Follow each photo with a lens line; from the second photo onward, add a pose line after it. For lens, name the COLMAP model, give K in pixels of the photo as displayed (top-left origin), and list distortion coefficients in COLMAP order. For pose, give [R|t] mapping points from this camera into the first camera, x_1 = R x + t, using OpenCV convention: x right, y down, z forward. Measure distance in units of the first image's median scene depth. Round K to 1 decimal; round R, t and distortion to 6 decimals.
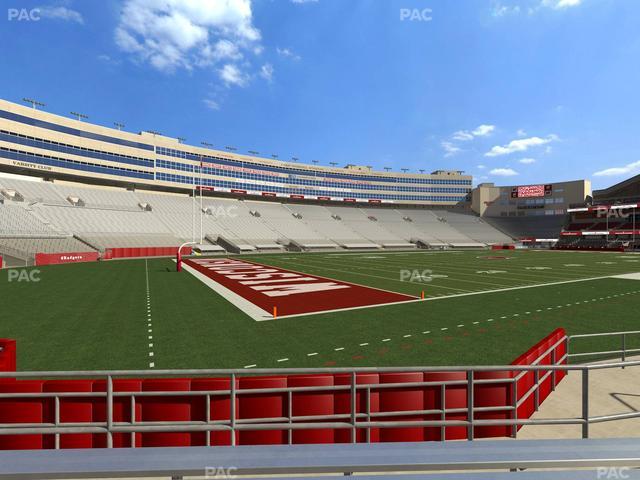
lens RADIAL K [[320.1, 0, 320.1], [0, 320.1, 240.2], [0, 0, 1]] dist [0.000345, 0.000149]
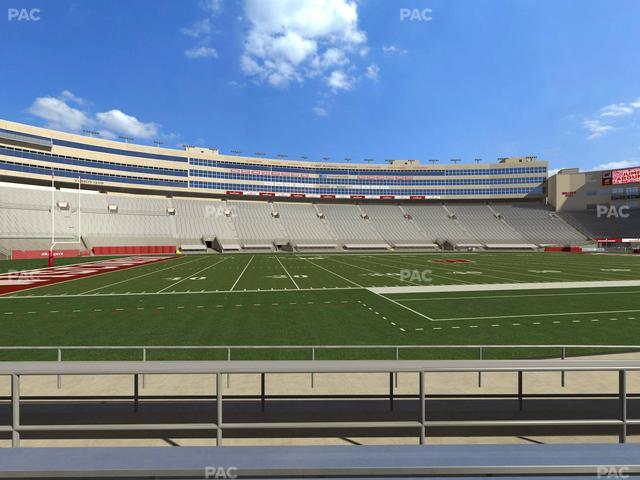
lens RADIAL K [[320.1, 0, 320.0], [0, 320.1, 240.2], [0, 0, 1]] dist [0.000345, 0.000149]
pose [[0.946961, 0.000329, -0.321349, 0.220859], [-0.000338, 1.000000, 0.000029, -0.000067], [0.321349, 0.000081, 0.946961, 0.049653]]
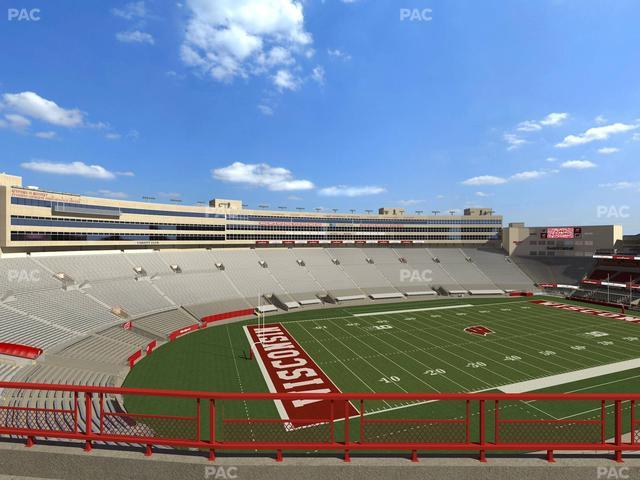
lens RADIAL K [[320.1, 0, 320.1], [0, 320.1, 240.2], [0, 0, 1]] dist [0.000345, 0.000149]
pose [[0.987473, 0.000040, -0.157789, 0.052860], [-0.000004, 1.000000, 0.000225, -0.140230], [0.157789, -0.000221, 0.987473, -0.170899]]
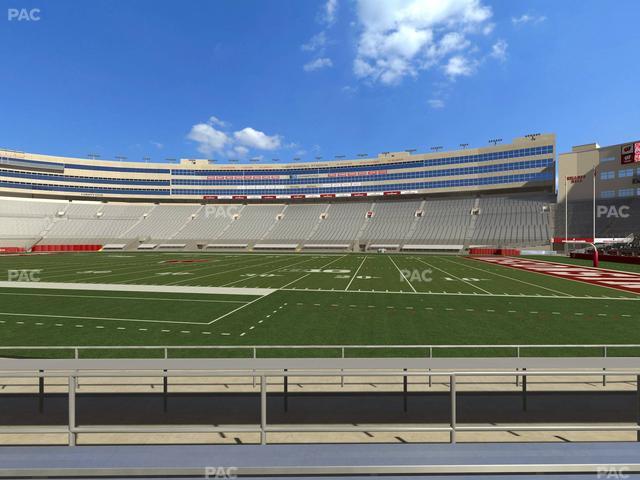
lens RADIAL K [[320.1, 0, 320.1], [0, 320.1, 240.1], [0, 0, 1]] dist [0.000345, 0.000149]
pose [[0.781144, 0.000275, -0.624350, 0.595385], [-0.000422, 1.000000, -0.000087, -0.000441], [0.624350, 0.000331, 0.781144, 0.258511]]
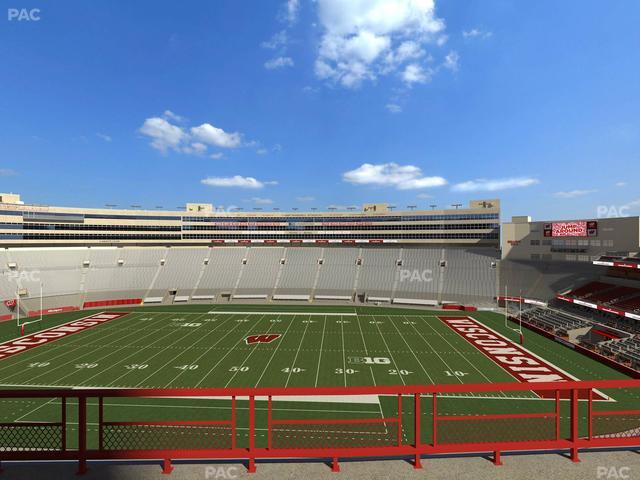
lens RADIAL K [[320.1, 0, 320.2], [0, 320.1, 240.1], [0, 0, 1]] dist [0.000345, 0.000149]
pose [[0.850723, 0.000253, -0.525615, 0.604493], [-0.000271, 1.000000, 0.000043, -0.137829], [0.525615, 0.000106, 0.850723, 0.053585]]
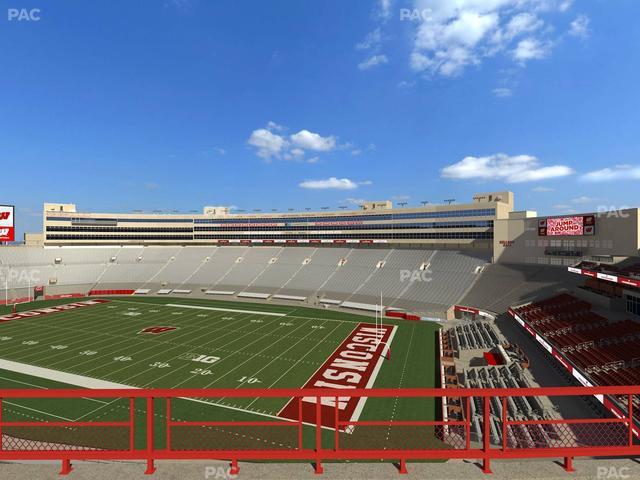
lens RADIAL K [[320.1, 0, 320.2], [0, 320.1, 240.2], [0, 0, 1]] dist [0.000345, 0.000149]
pose [[0.664024, 0.000587, -0.747711, 0.871726], [-0.000420, 1.000000, 0.000412, -0.137894], [0.747711, 0.000041, 0.664024, 0.286041]]
